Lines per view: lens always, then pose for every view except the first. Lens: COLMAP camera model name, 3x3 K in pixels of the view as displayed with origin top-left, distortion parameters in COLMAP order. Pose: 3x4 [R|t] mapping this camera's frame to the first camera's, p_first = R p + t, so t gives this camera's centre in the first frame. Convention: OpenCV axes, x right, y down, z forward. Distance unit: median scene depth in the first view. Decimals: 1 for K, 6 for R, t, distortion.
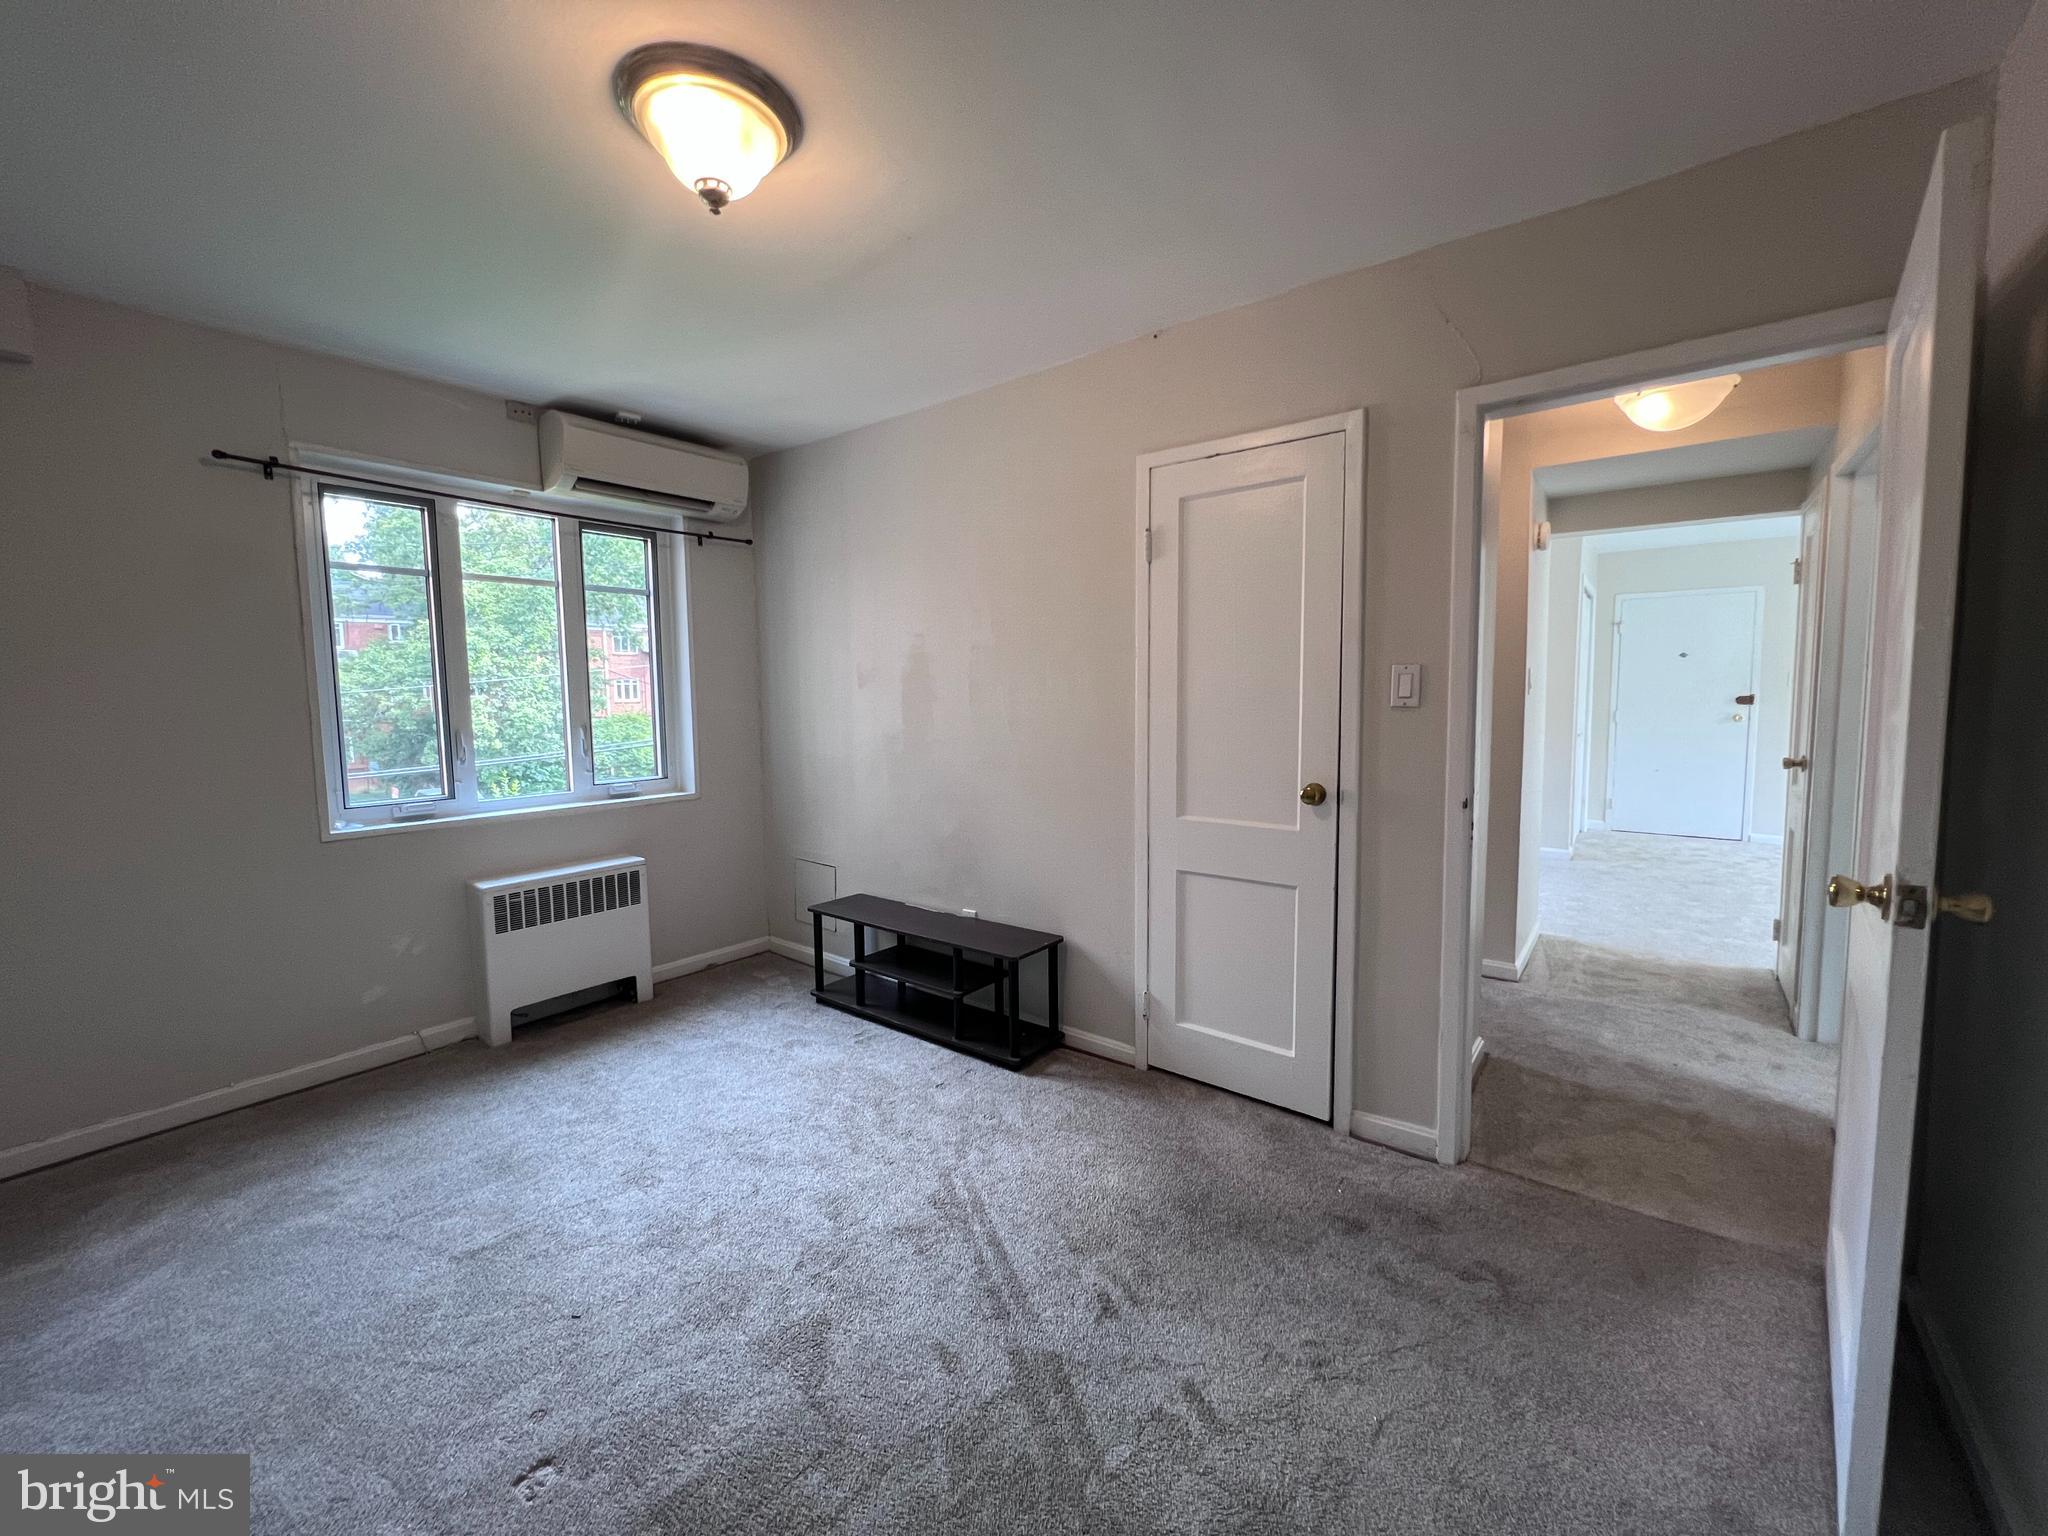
lens RADIAL K [[816.8, 0, 1002.6], [0, 816.8, 757.8], [0, 0, 1]] dist [-0.000005, -0.000305]
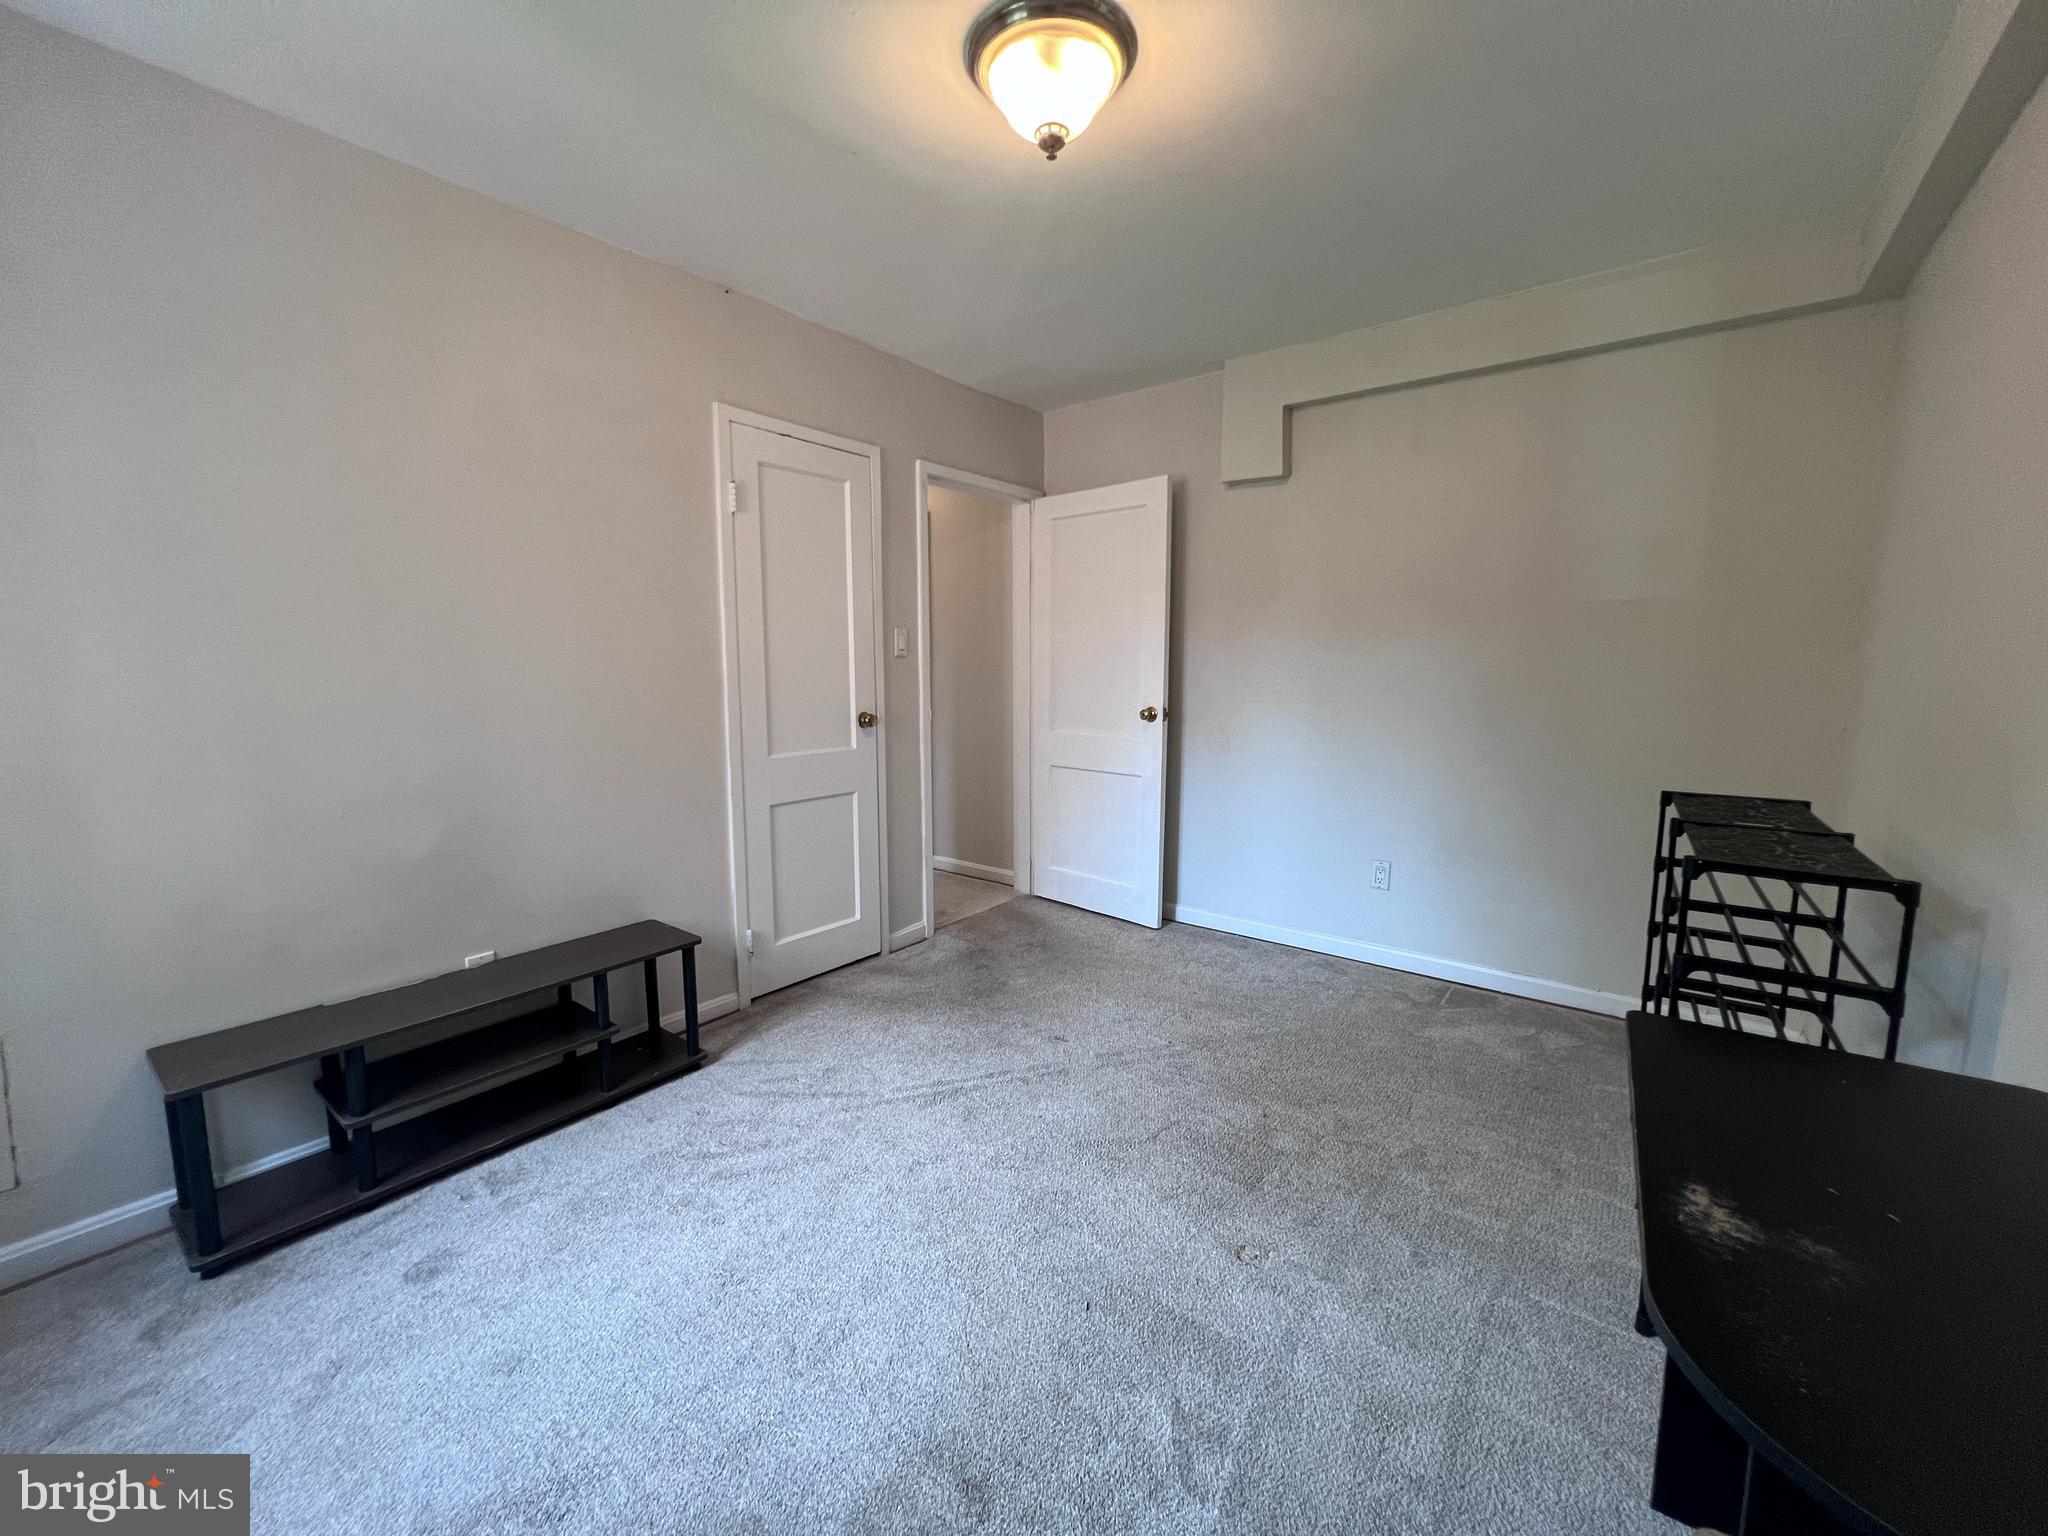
lens RADIAL K [[816.8, 0, 1022.5], [0, 816.8, 759.2], [0, 0, 1]] dist [-0.000005, -0.000305]
pose [[-0.013043, -0.108465, 0.994015, -0.785654], [0.081317, 0.990691, 0.109169, -0.014147], [-0.996603, 0.082254, -0.004102, 0.595336]]
